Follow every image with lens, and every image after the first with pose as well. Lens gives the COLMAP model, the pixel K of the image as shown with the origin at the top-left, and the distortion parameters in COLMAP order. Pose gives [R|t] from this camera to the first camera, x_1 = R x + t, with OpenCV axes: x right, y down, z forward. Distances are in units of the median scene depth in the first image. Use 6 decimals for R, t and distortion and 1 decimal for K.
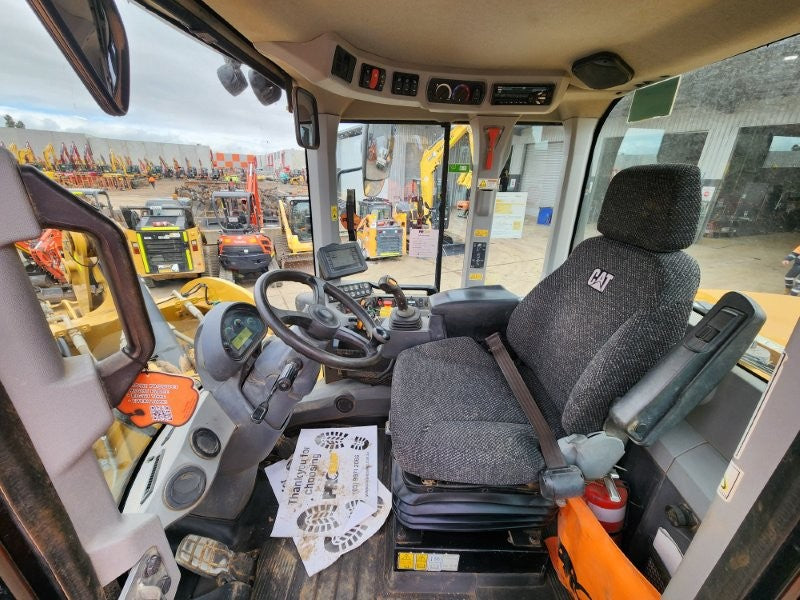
lens RADIAL K [[324.2, 0, 396.4], [0, 324.2, 302.5], [0, 0, 1]] dist [0.002441, 0.000124]
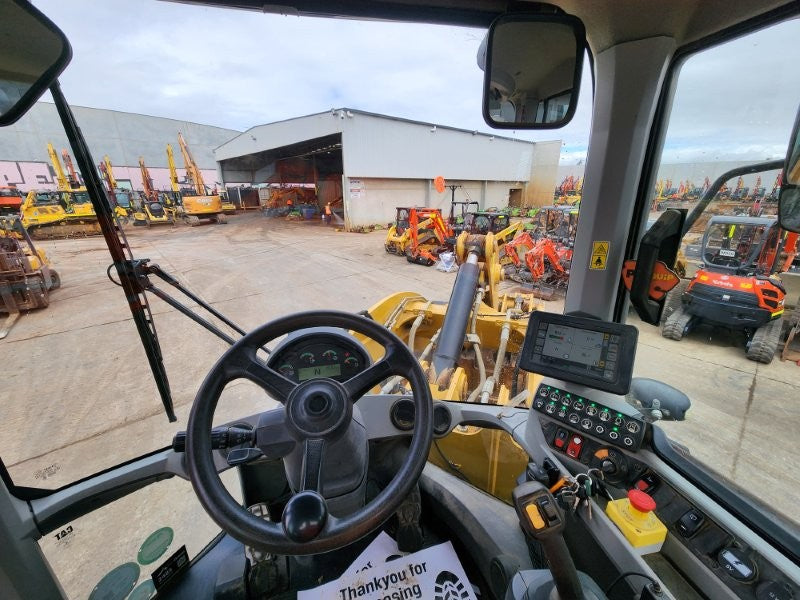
lens RADIAL K [[324.2, 0, 396.4], [0, 324.2, 302.5], [0, 0, 1]] dist [0.002441, 0.000124]
pose [[0.238639, 0.288709, -0.927199, 0.201565], [-0.346334, 0.917303, 0.196490, -0.196618], [0.907251, 0.274231, 0.318894, 0.574496]]
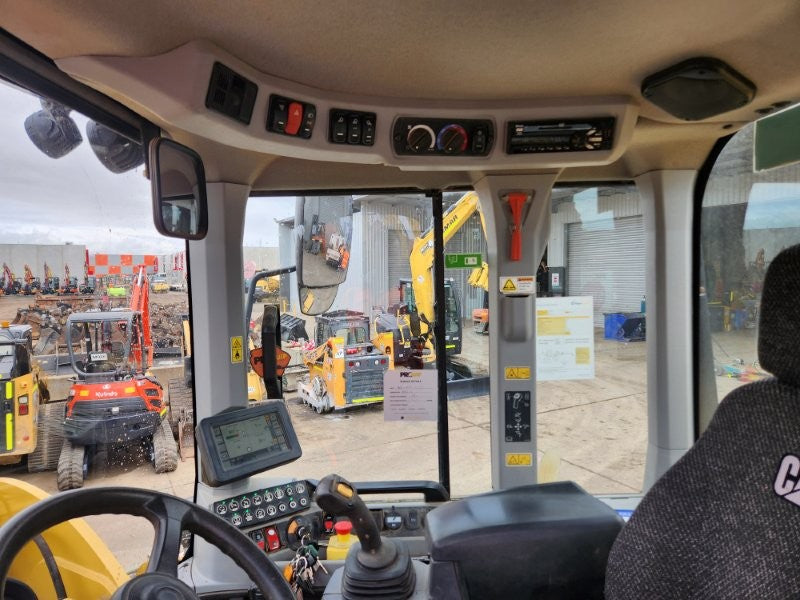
lens RADIAL K [[526.4, 0, 404.3], [0, 526.4, 300.6], [0, 0, 1]] dist [0.076450, -0.061385]
pose [[0.997837, -0.044336, 0.048535, 0.040390], [0.057521, 0.946288, -0.318168, -0.060279], [-0.031822, 0.320271, 0.946791, 0.149390]]
